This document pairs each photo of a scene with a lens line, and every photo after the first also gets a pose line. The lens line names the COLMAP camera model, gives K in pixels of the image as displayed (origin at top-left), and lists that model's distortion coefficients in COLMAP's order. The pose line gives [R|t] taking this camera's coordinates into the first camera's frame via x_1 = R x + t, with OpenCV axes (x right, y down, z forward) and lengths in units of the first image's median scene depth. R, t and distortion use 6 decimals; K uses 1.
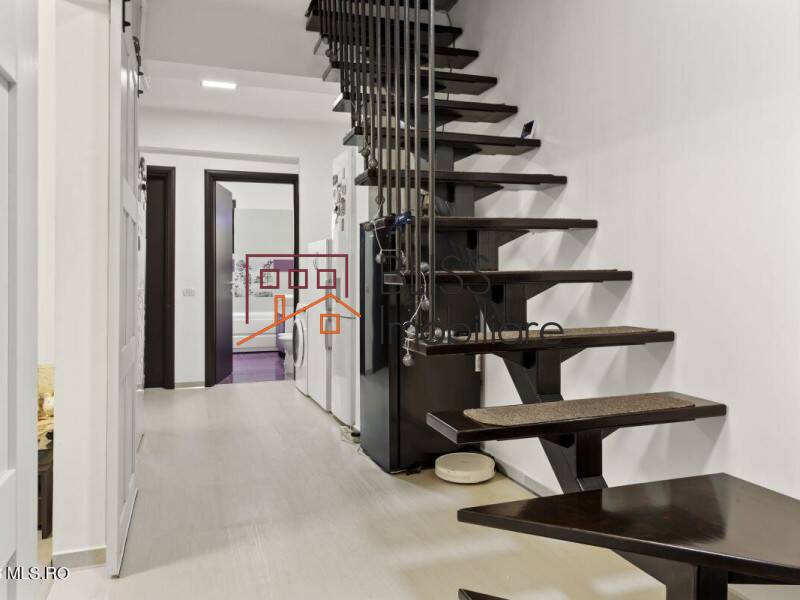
lens RADIAL K [[599.4, 0, 400.0], [0, 599.4, 300.0], [0, 0, 1]] dist [0.000374, -0.003667]
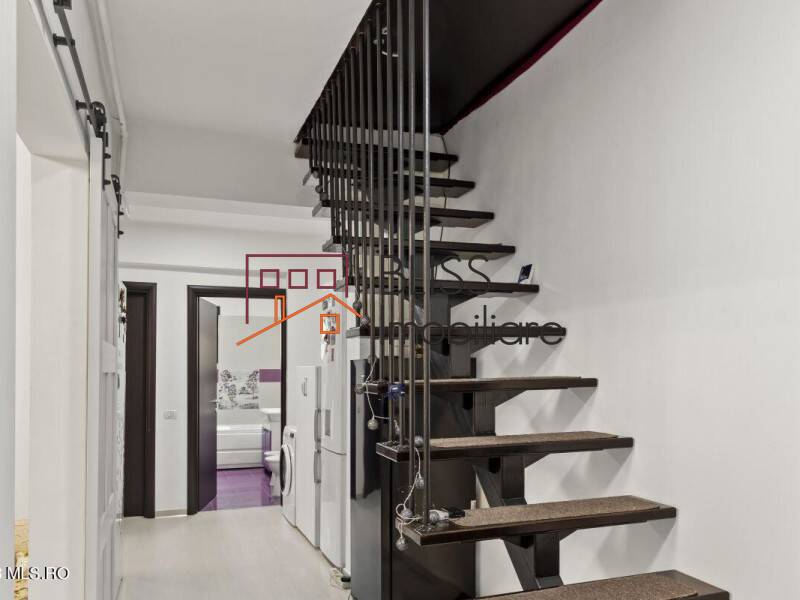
lens RADIAL K [[628.8, 0, 400.0], [0, 628.8, 300.0], [0, 0, 1]] dist [0.003580, 0.000629]
pose [[0.999870, 0.003180, 0.015782, -0.004562], [-0.003212, 0.999993, 0.001989, -0.226506], [-0.015776, -0.002039, 0.999873, -0.006050]]
